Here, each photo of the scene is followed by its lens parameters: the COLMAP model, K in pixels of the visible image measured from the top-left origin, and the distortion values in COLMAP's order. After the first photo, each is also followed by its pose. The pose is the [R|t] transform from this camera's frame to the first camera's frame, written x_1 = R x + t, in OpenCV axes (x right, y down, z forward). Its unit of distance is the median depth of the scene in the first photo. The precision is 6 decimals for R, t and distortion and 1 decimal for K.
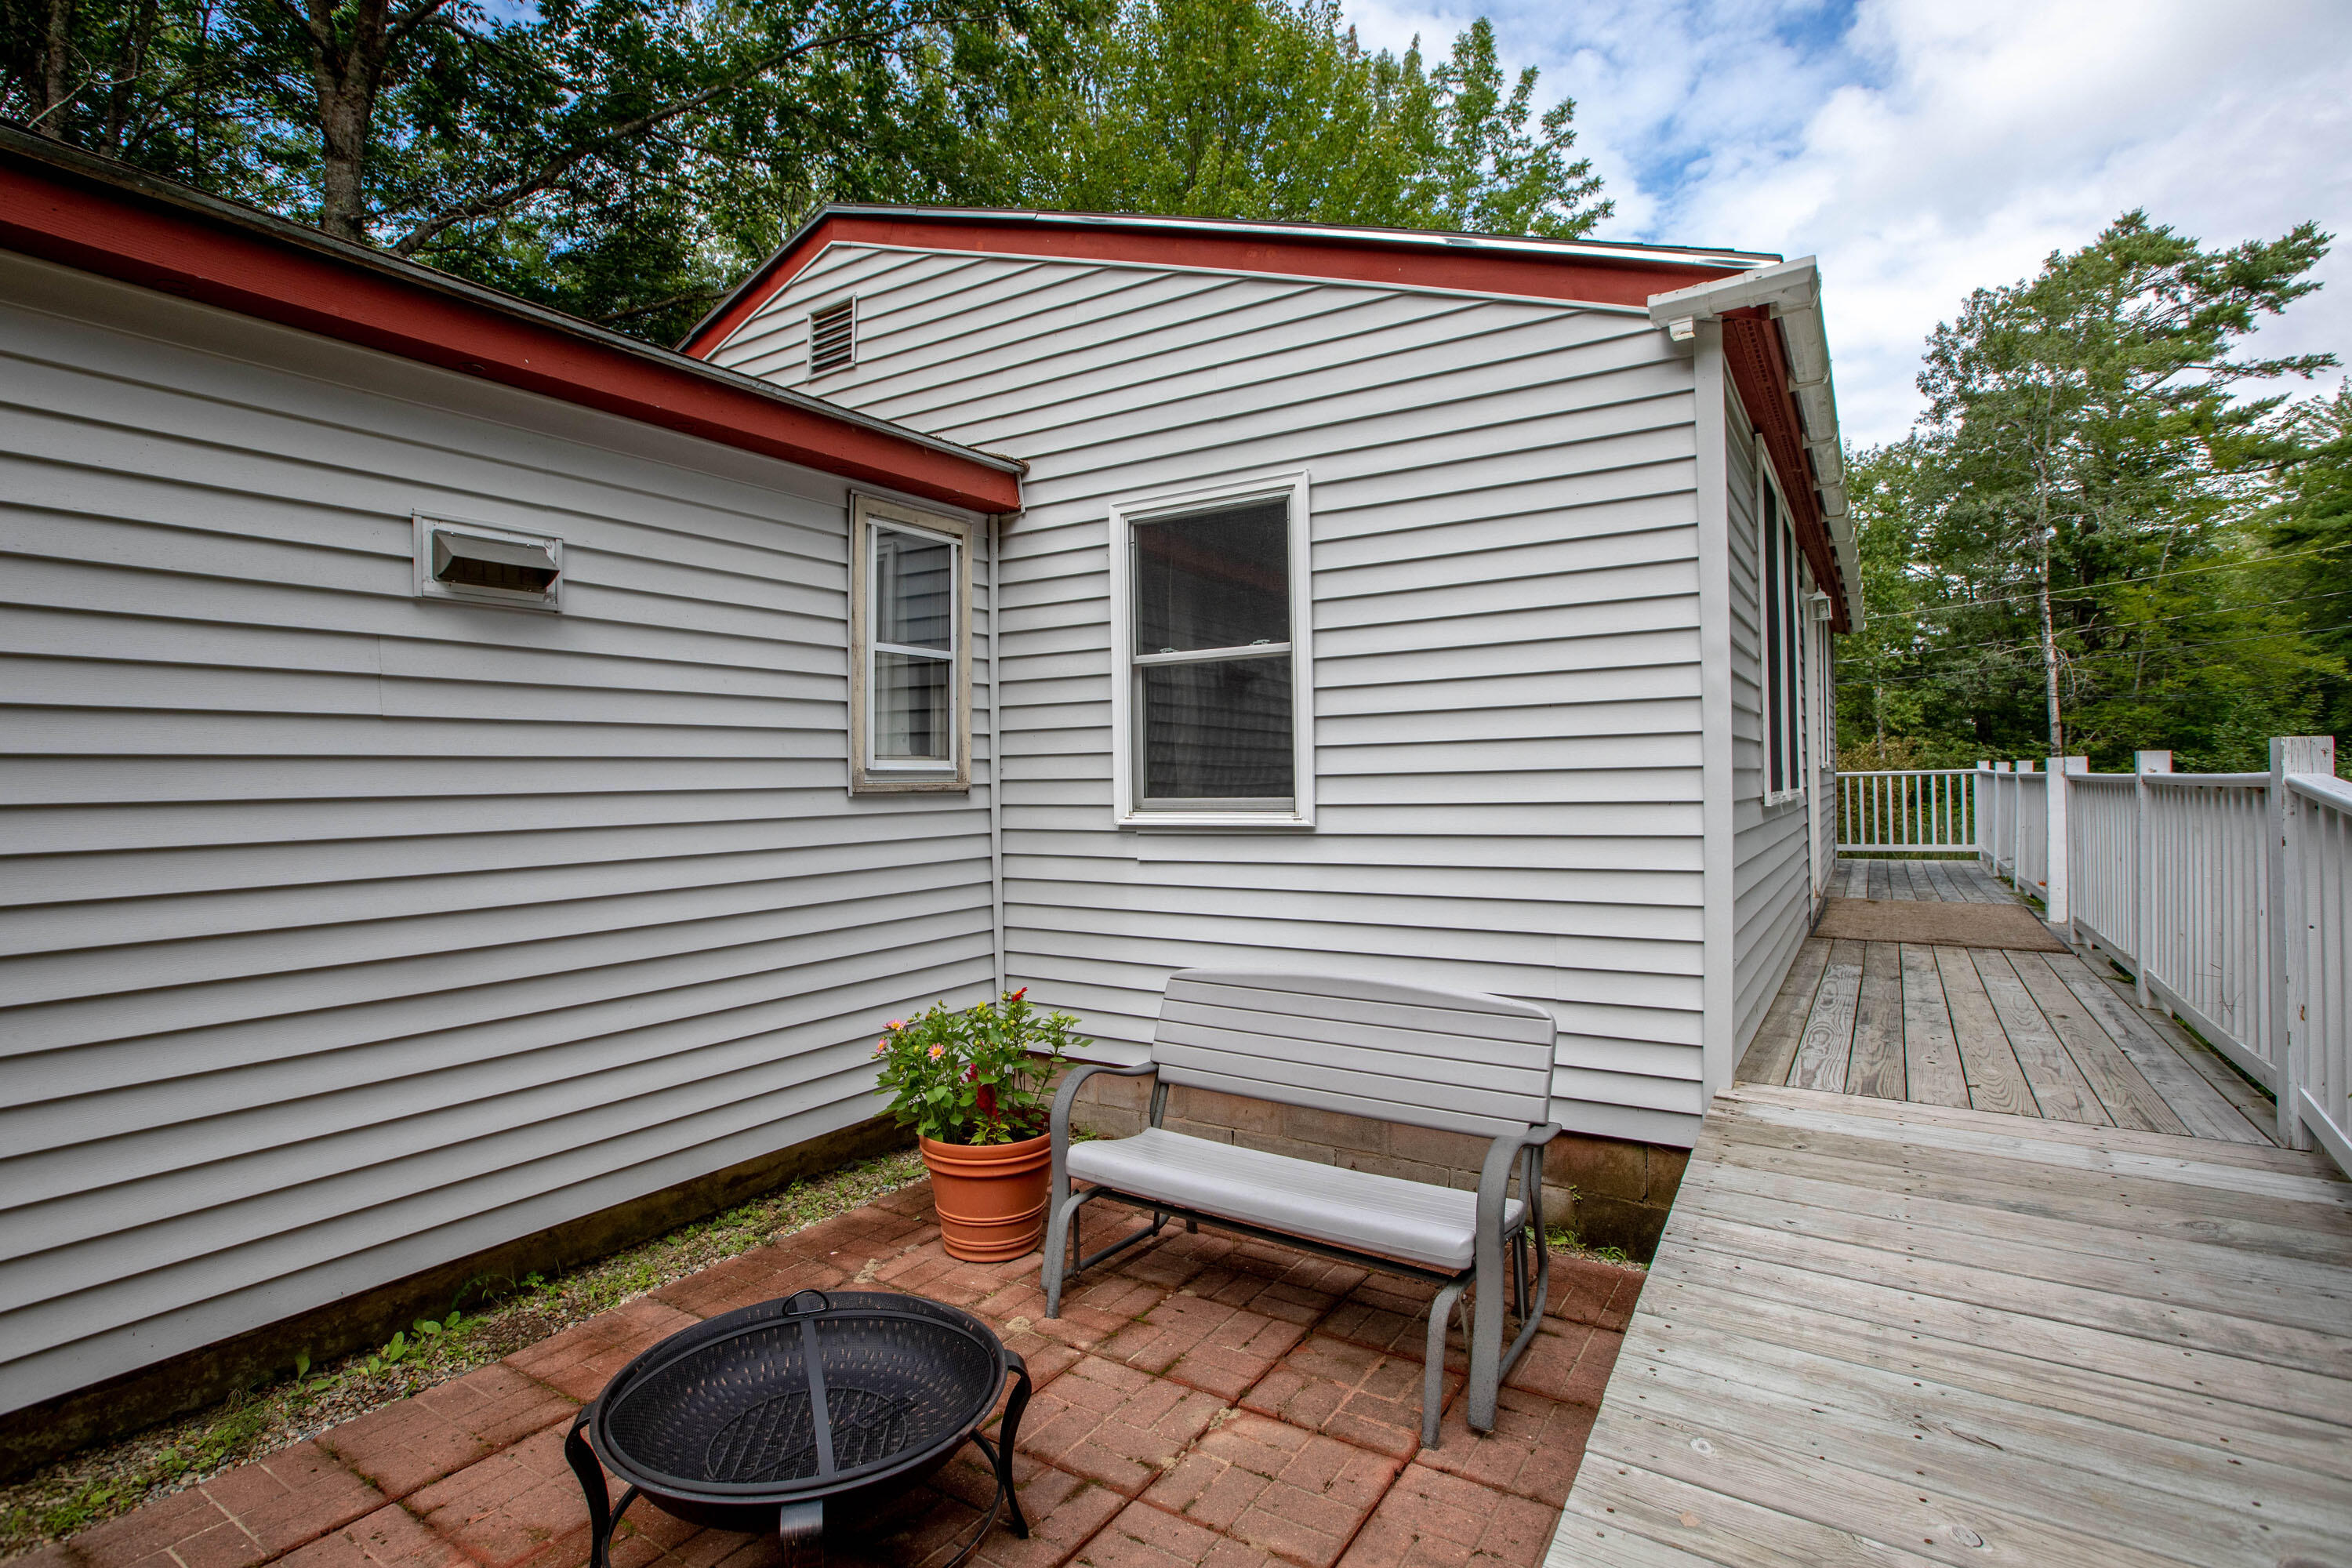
lens RADIAL K [[1130.5, 0, 1135.5], [0, 1130.5, 768.3], [0, 0, 1]] dist [-0.035310, 0.007648]
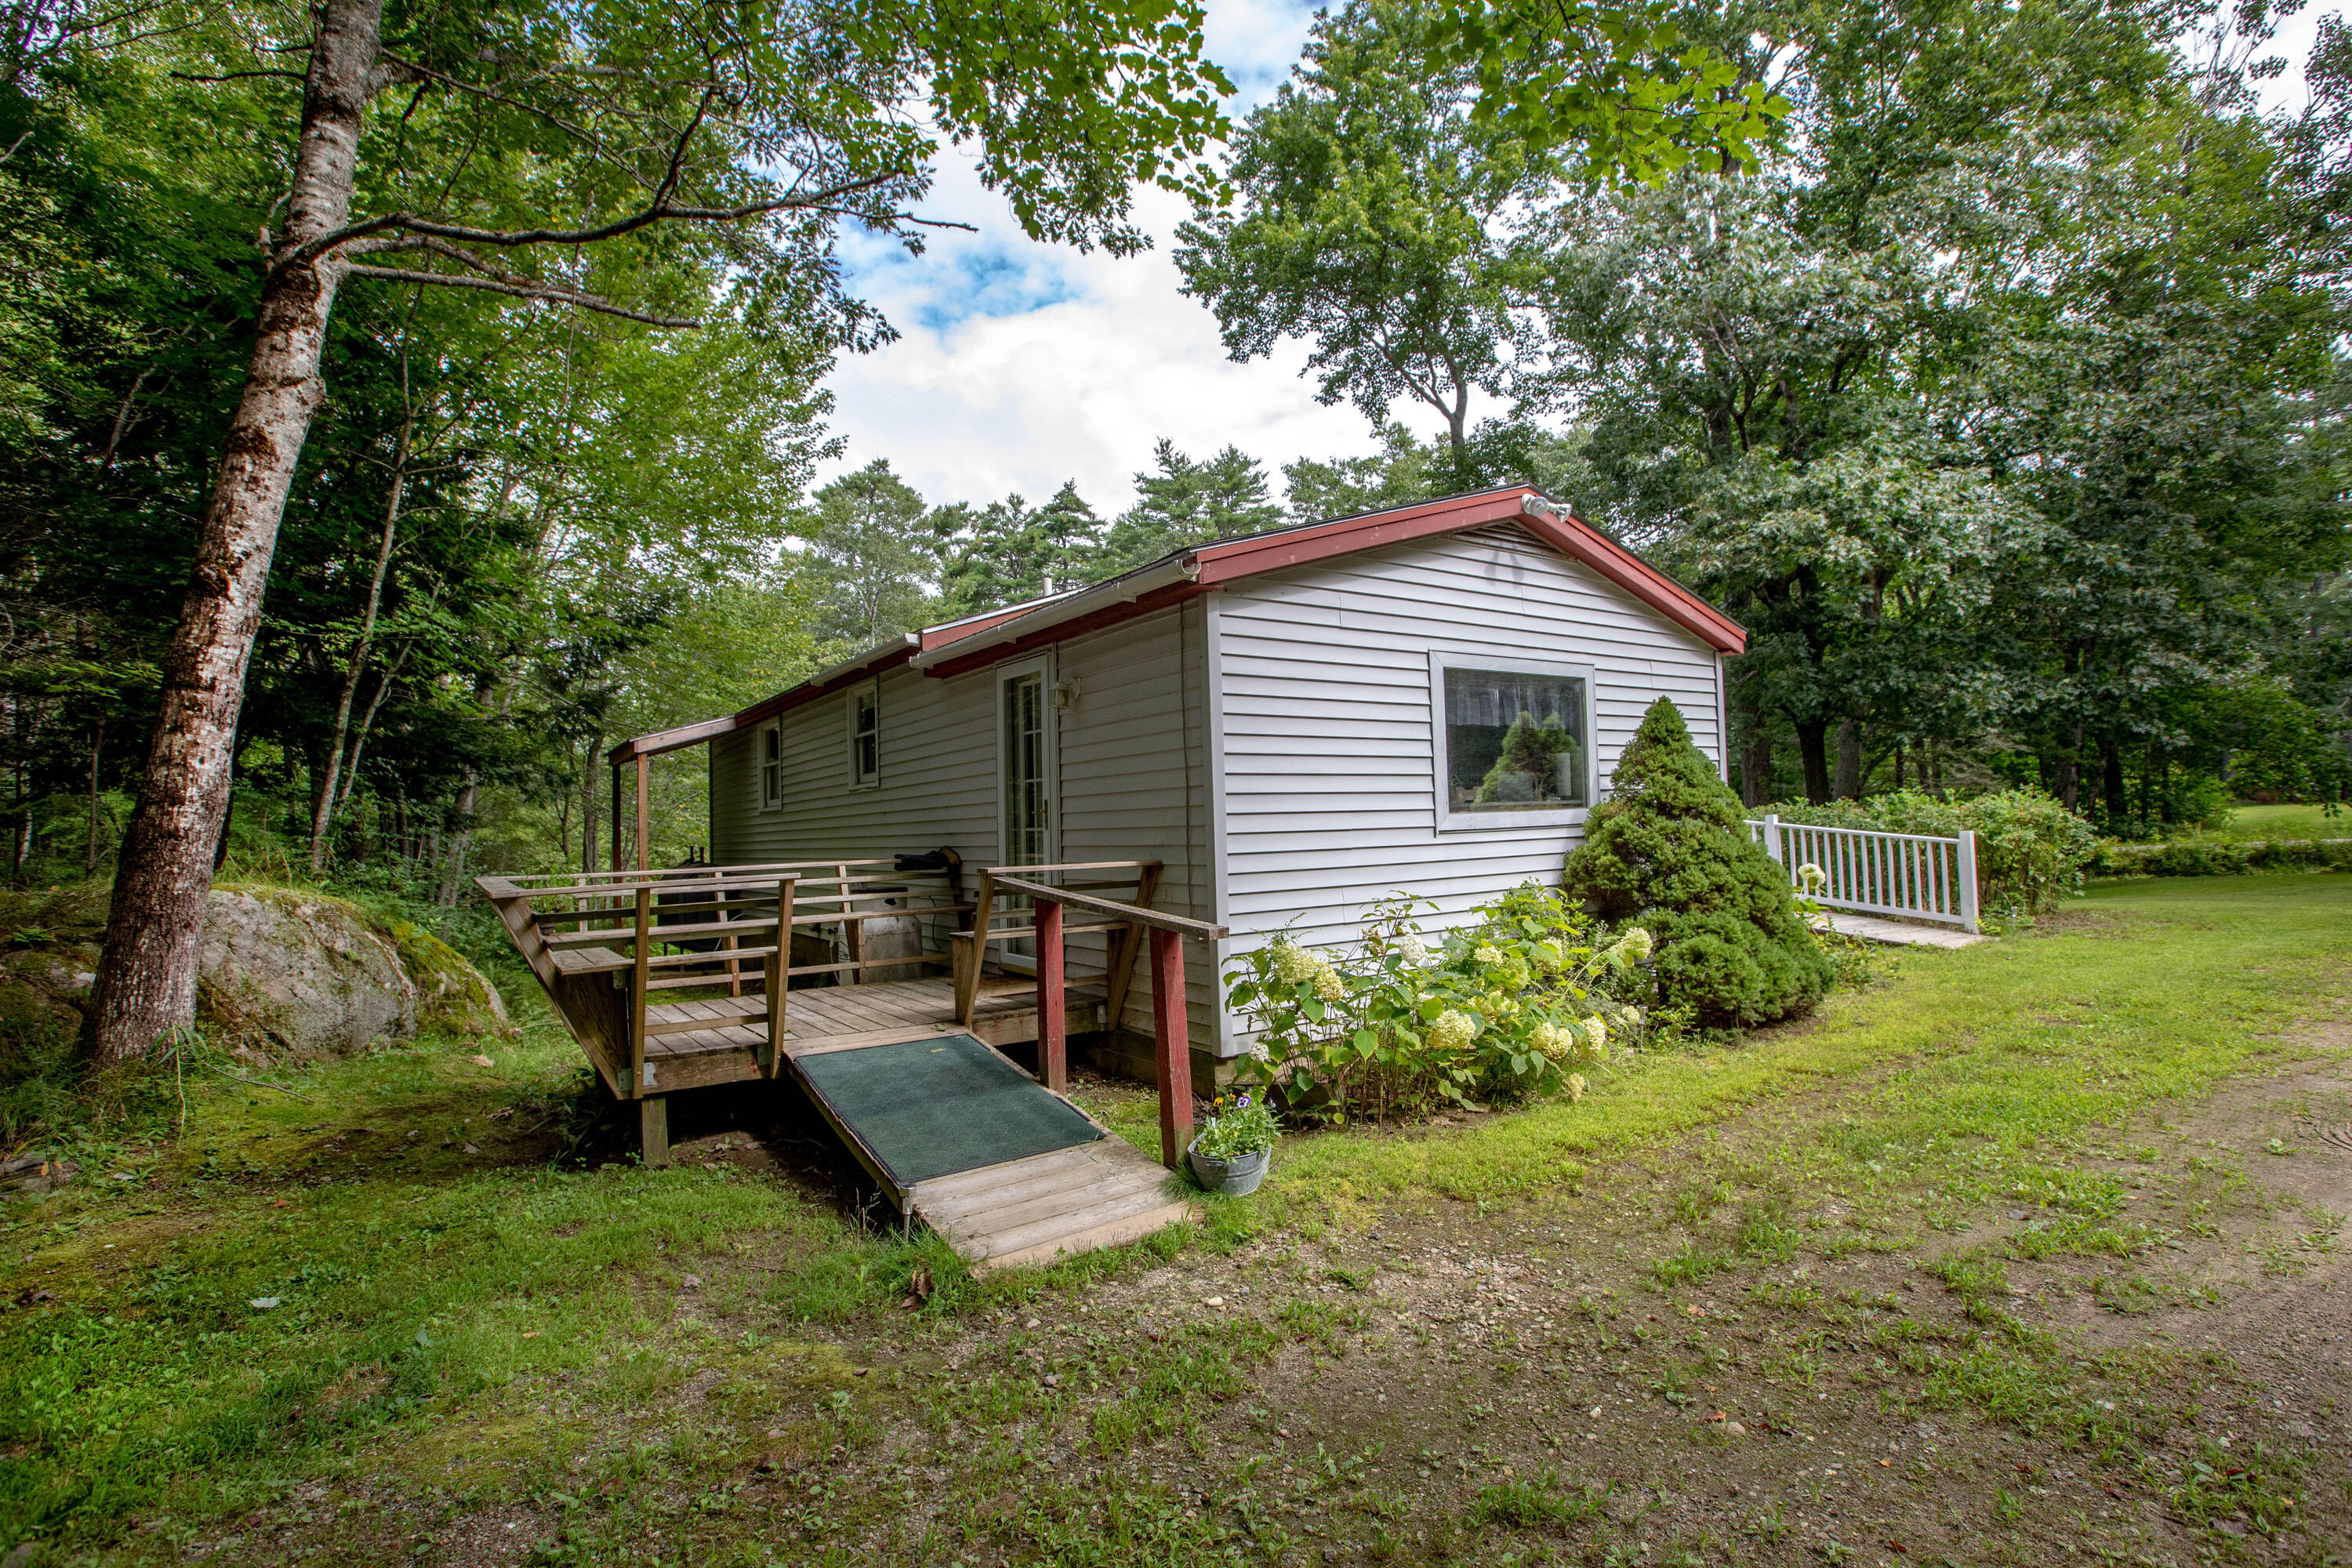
lens RADIAL K [[1125.2, 0, 1206.4], [0, 1125.2, 792.5], [0, 0, 1]] dist [-0.087469, 0.067392]
pose [[0.359394, 0.028603, 0.932747, -0.400092], [0.017700, 0.999141, -0.037459, 0.007691], [-0.933018, 0.029973, 0.358579, 0.088581]]
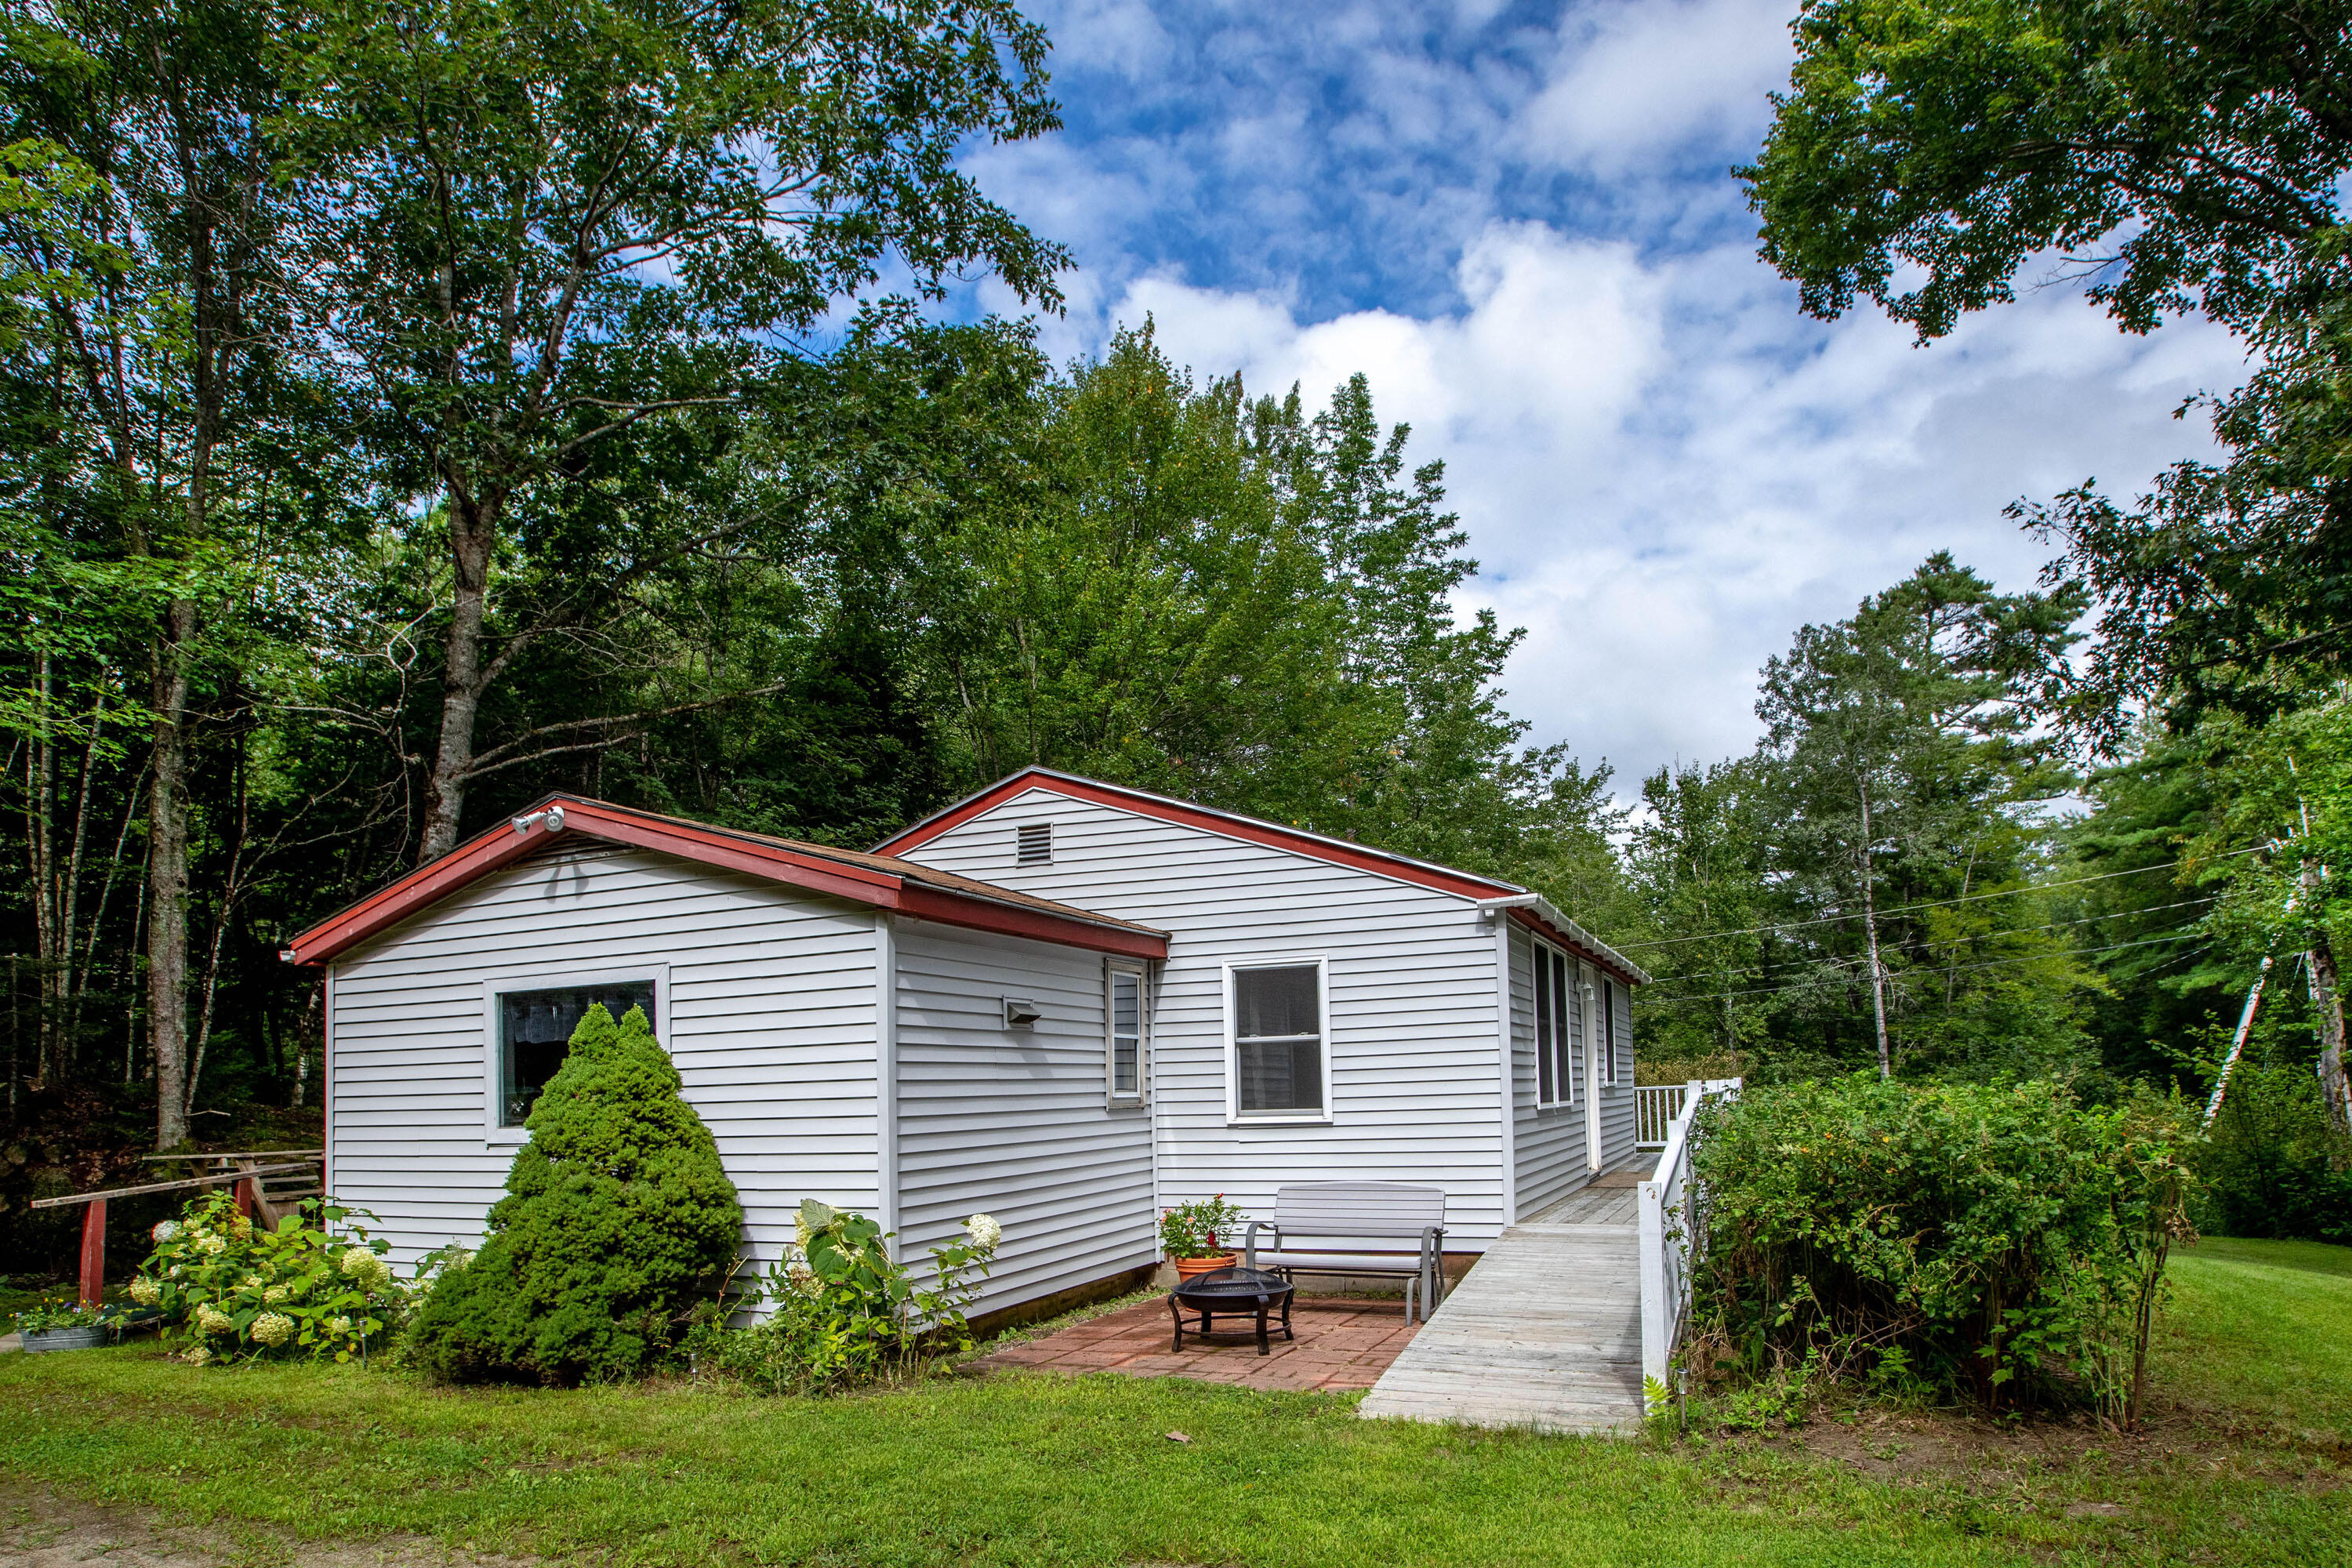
lens RADIAL K [[1393.2, 0, 1193.1], [0, 1393.2, 1033.9], [0, 0, 1]] dist [-0.036911, 0.001850]
pose [[0.982243, -0.006323, 0.187508, -0.078644], [0.012577, 0.999403, -0.032183, -0.004373], [-0.187193, 0.033970, 0.981736, -0.202913]]
